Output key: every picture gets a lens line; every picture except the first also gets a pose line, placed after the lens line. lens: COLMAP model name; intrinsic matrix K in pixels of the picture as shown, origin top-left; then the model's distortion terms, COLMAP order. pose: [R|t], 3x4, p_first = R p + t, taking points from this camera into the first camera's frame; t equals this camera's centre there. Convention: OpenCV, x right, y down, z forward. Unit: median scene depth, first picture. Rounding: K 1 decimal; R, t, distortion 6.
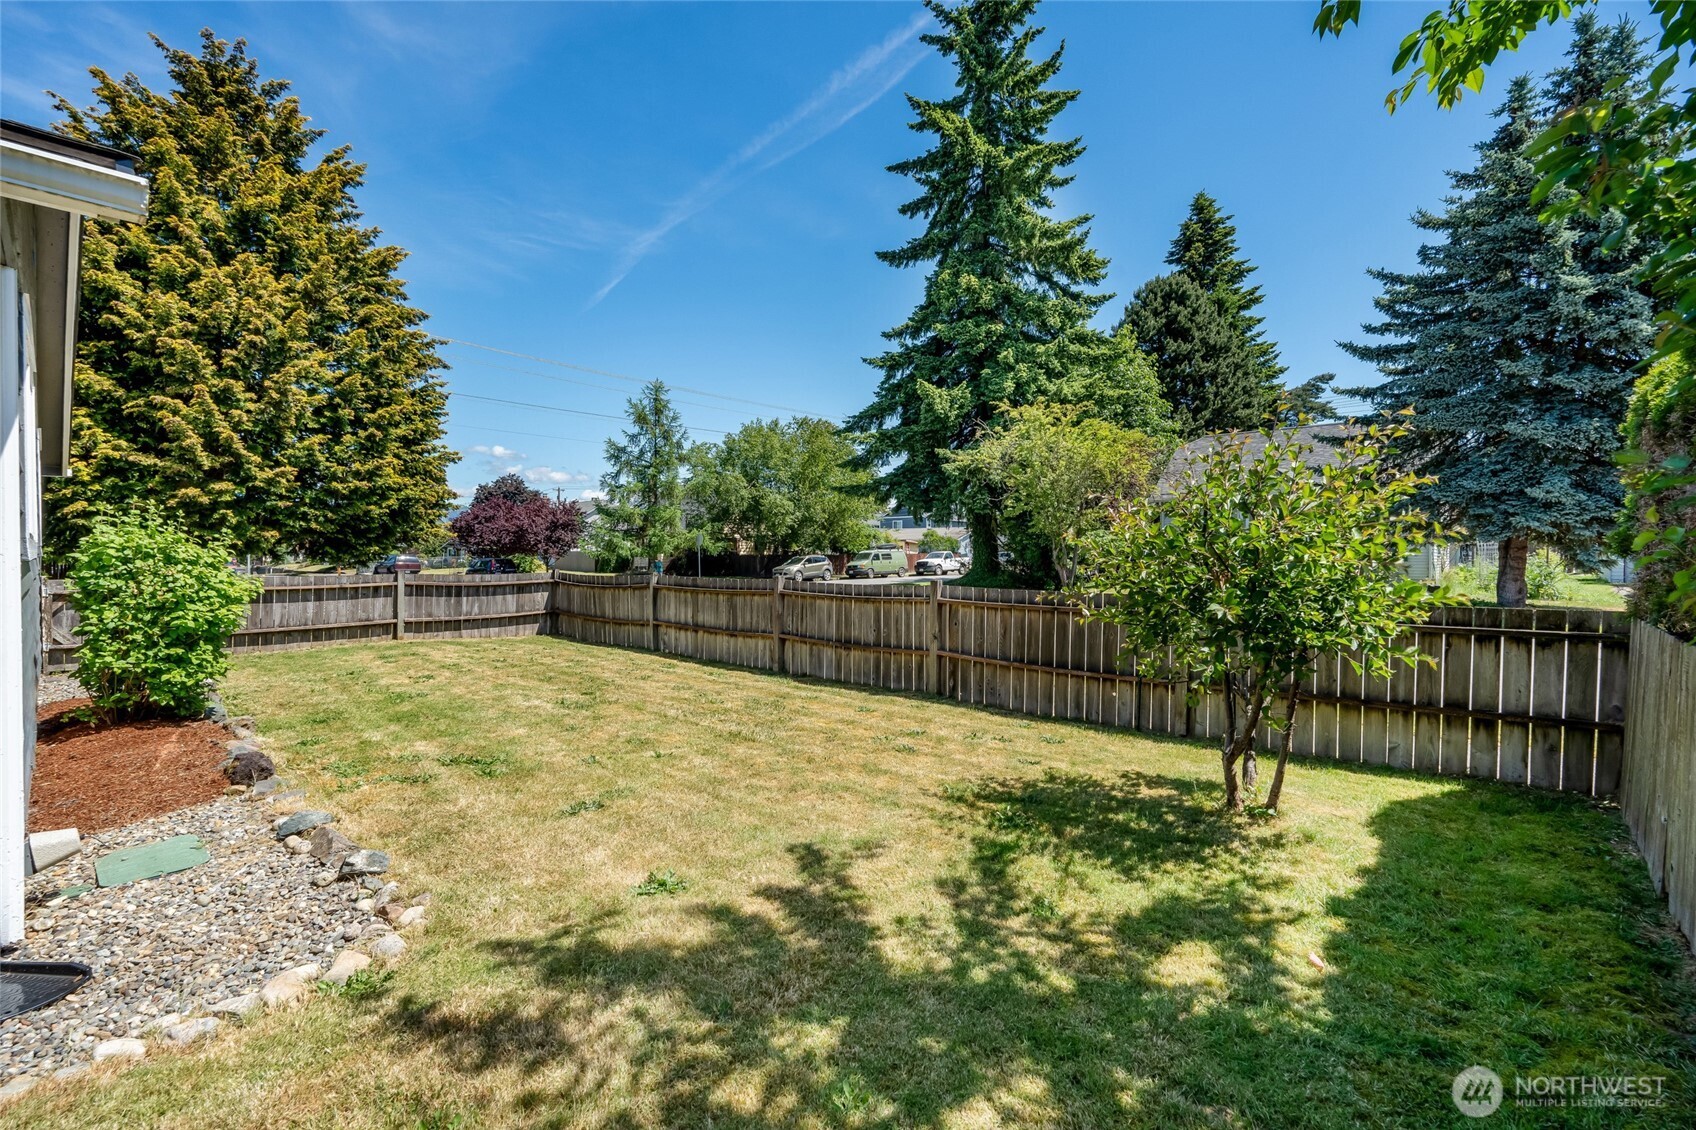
lens RADIAL K [[744.4, 0, 847.0], [0, 744.4, 560.2], [0, 0, 1]] dist [-0.005605, 0.002207]
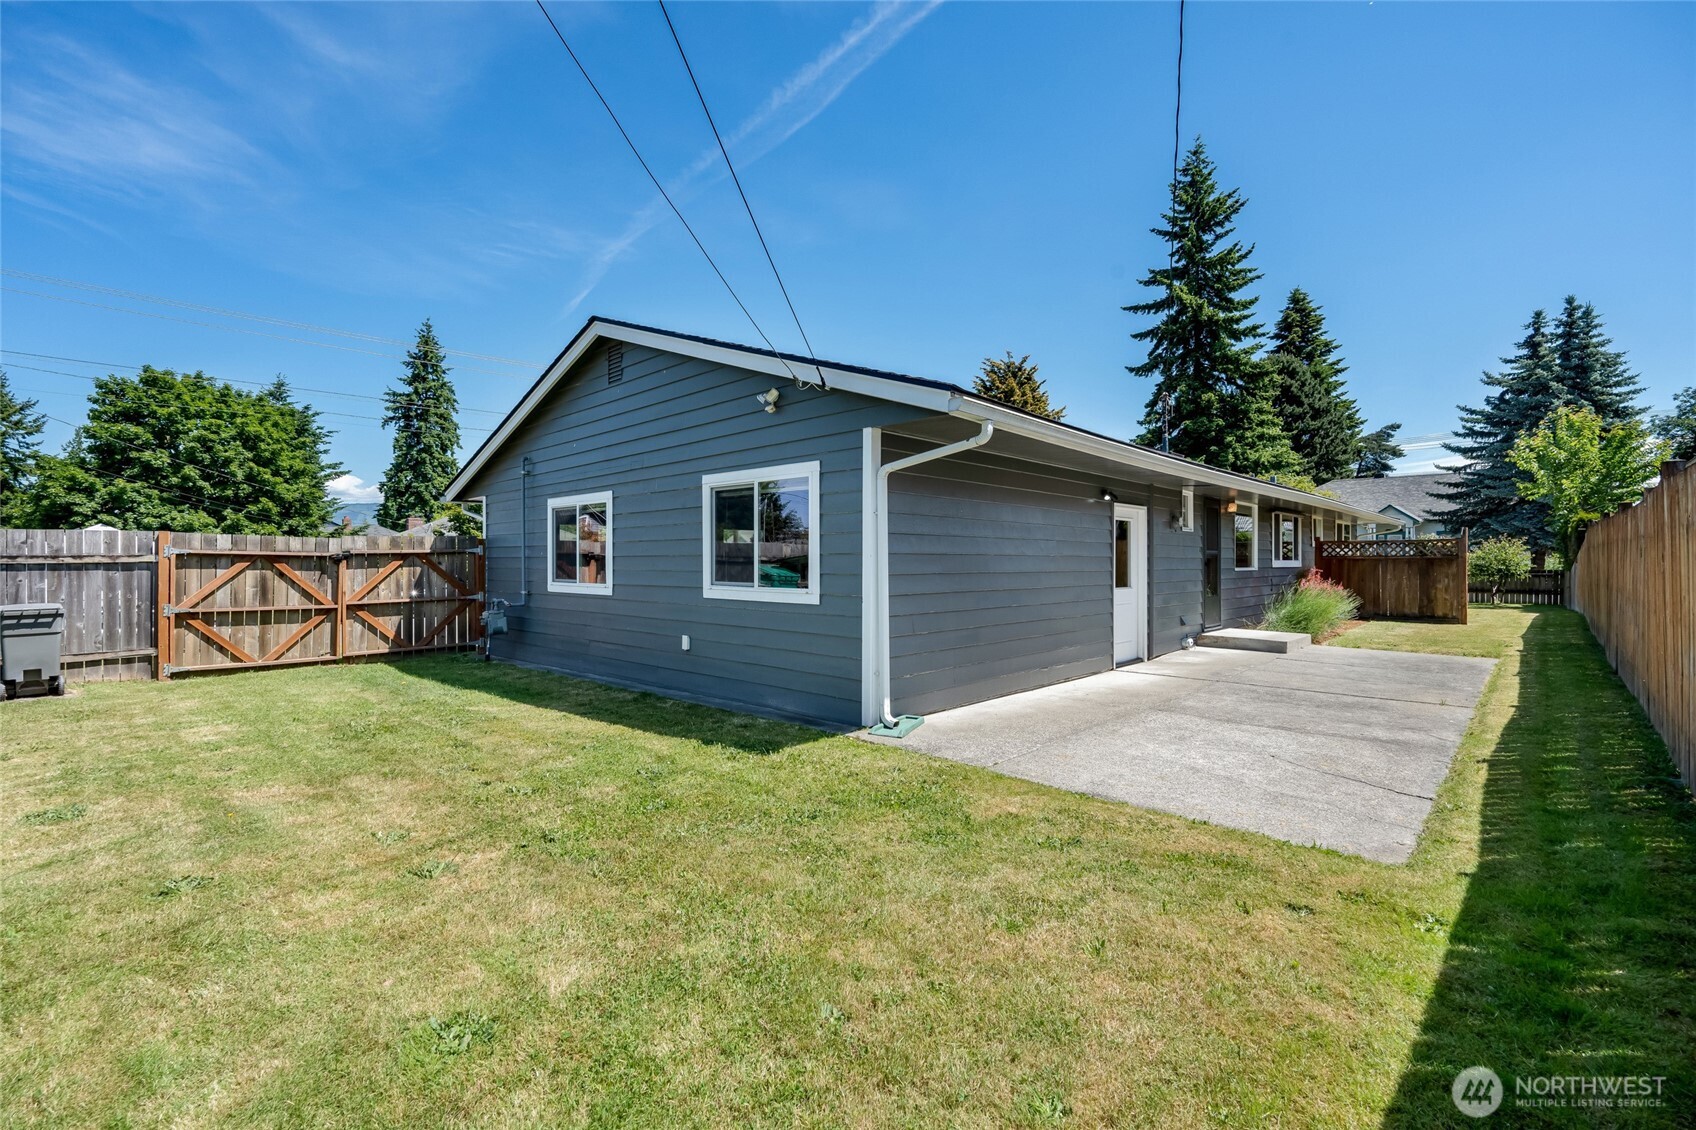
lens RADIAL K [[744.4, 0, 850.7], [0, 744.4, 555.4], [0, 0, 1]] dist [-0.005605, 0.002207]
pose [[0.999921, -0.004027, -0.011937, -0.550706], [0.003888, 0.999925, -0.011619, 0.001137], [0.011982, 0.011572, 0.999861, -0.603642]]
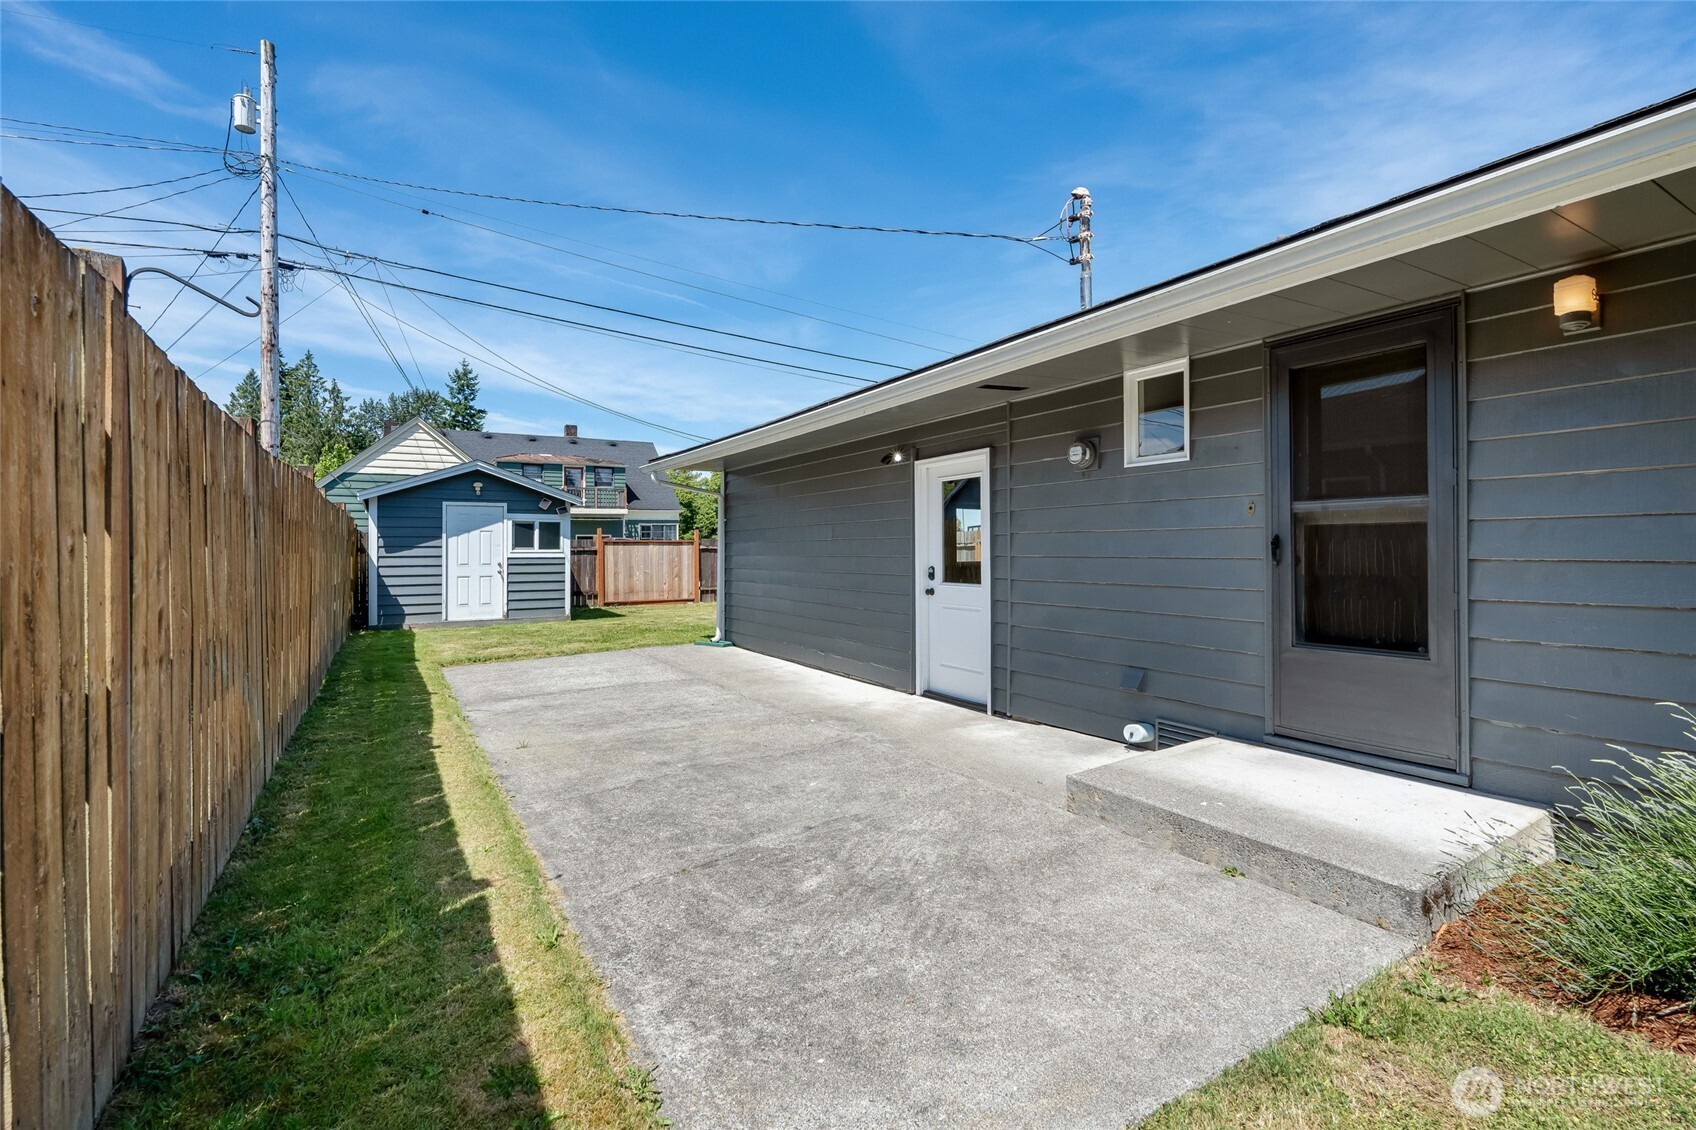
lens RADIAL K [[744.4, 0, 835.8], [0, 744.4, 542.8], [0, 0, 1]] dist [-0.005605, 0.002207]
pose [[-0.283709, -0.006095, -0.958891, -0.237893], [0.002289, 0.999973, -0.007033, 0.000212], [0.958908, -0.004191, -0.283688, -0.266111]]
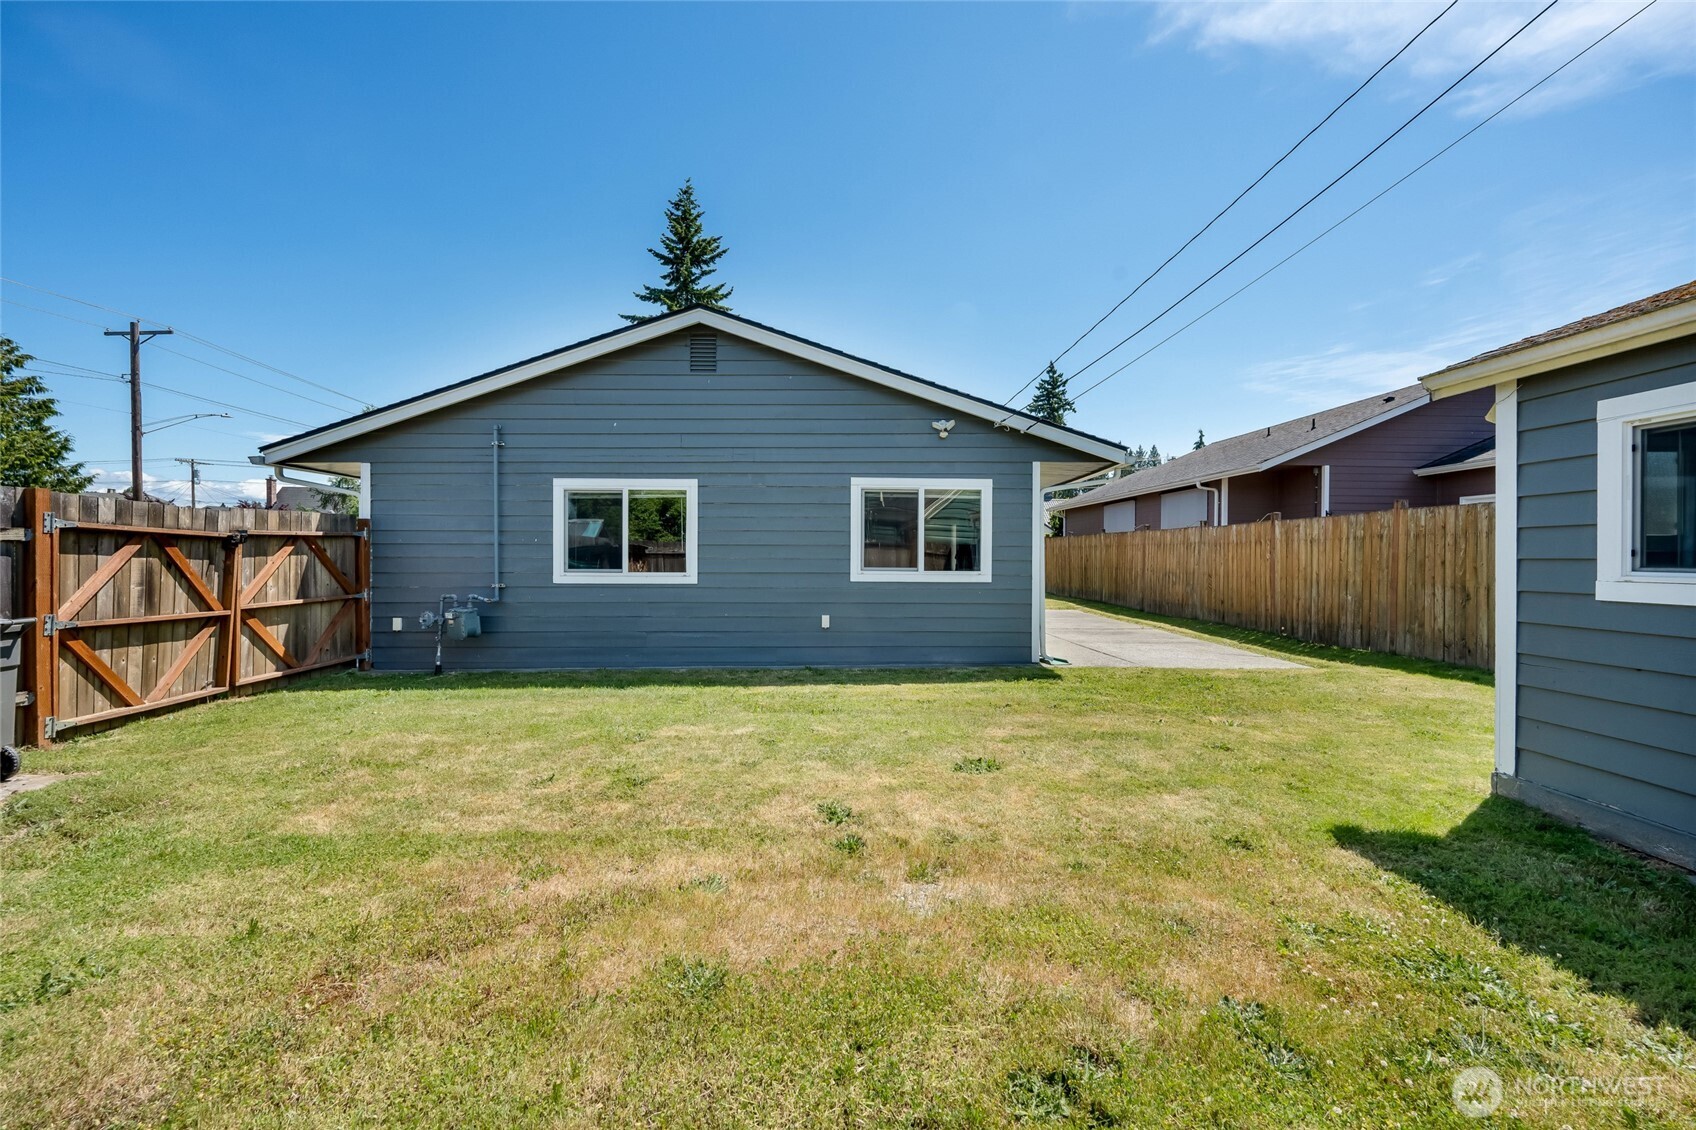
lens RADIAL K [[744.4, 0, 852.9], [0, 744.4, 563.7], [0, 0, 1]] dist [-0.005605, 0.002207]
pose [[0.713578, -0.005229, 0.700556, -0.802424], [0.001605, 0.999982, 0.005829, 0.003429], [-0.700574, -0.003036, 0.713574, -0.565436]]
